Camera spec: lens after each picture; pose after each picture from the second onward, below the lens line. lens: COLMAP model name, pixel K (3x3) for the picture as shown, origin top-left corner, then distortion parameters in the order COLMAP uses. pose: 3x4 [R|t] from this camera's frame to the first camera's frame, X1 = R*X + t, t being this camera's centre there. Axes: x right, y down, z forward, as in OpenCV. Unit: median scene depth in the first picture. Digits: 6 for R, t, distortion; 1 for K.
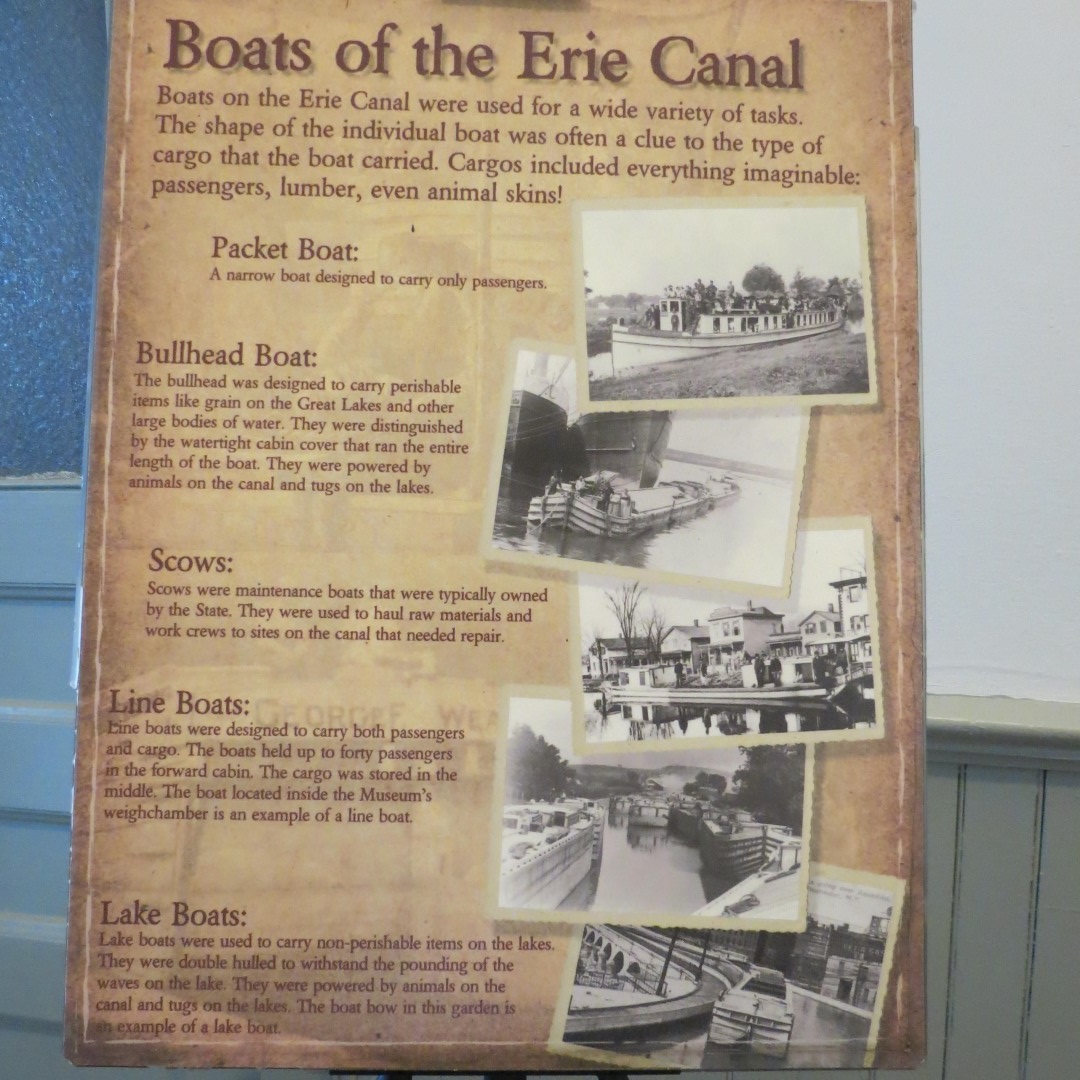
lens RADIAL K [[1011.2, 0, 539.7], [0, 1011.2, 543.5], [0, 0, 1]] dist [-0.025487, 0.000000]
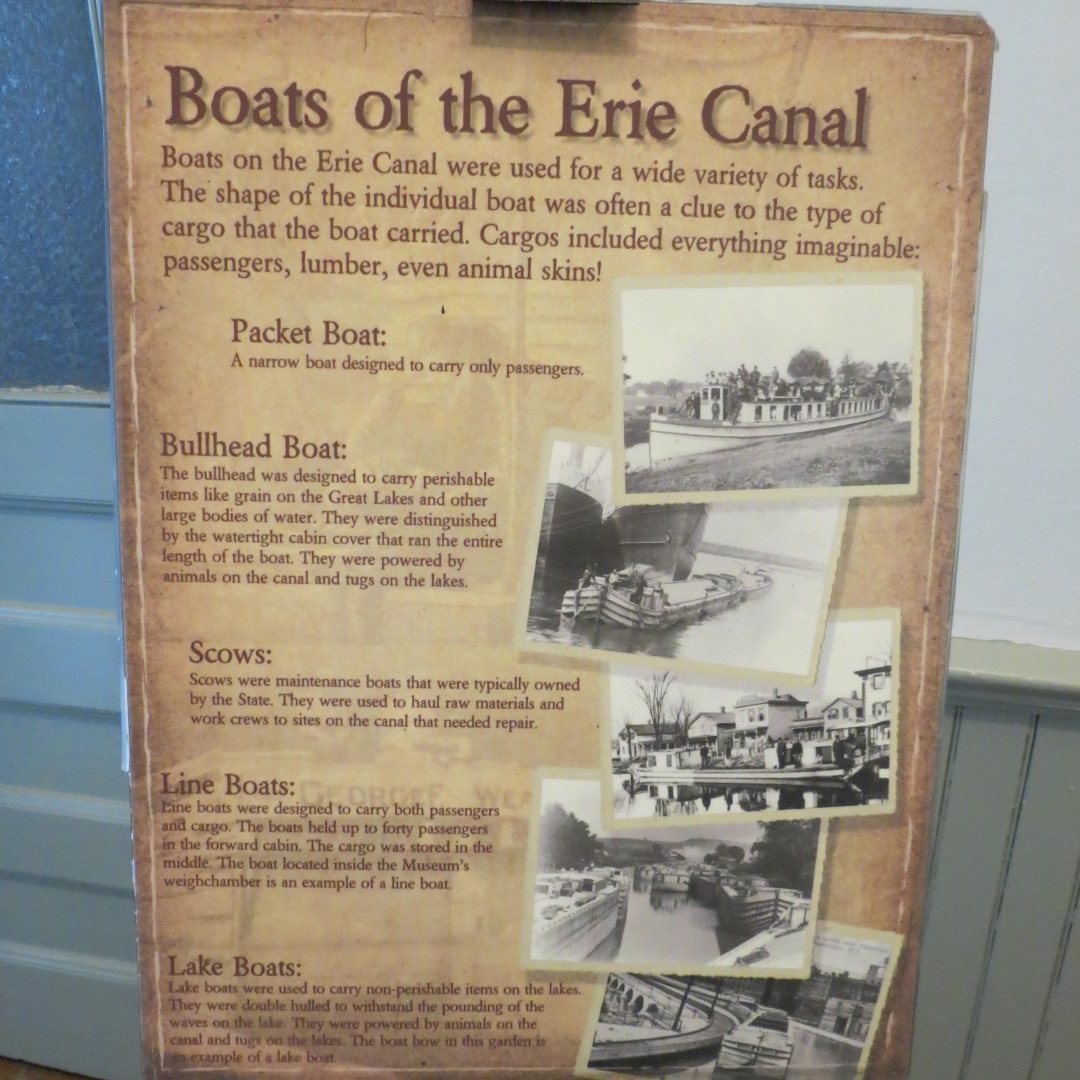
lens RADIAL K [[1011.2, 0, 539.1], [0, 1011.2, 544.9], [0, 0, 1]] dist [-0.025487, 0.000000]
pose [[0.999969, 0.007509, 0.002302, -0.036721], [-0.007830, 0.975881, 0.218162, -0.308907], [-0.000608, -0.218174, 0.975910, 0.029216]]
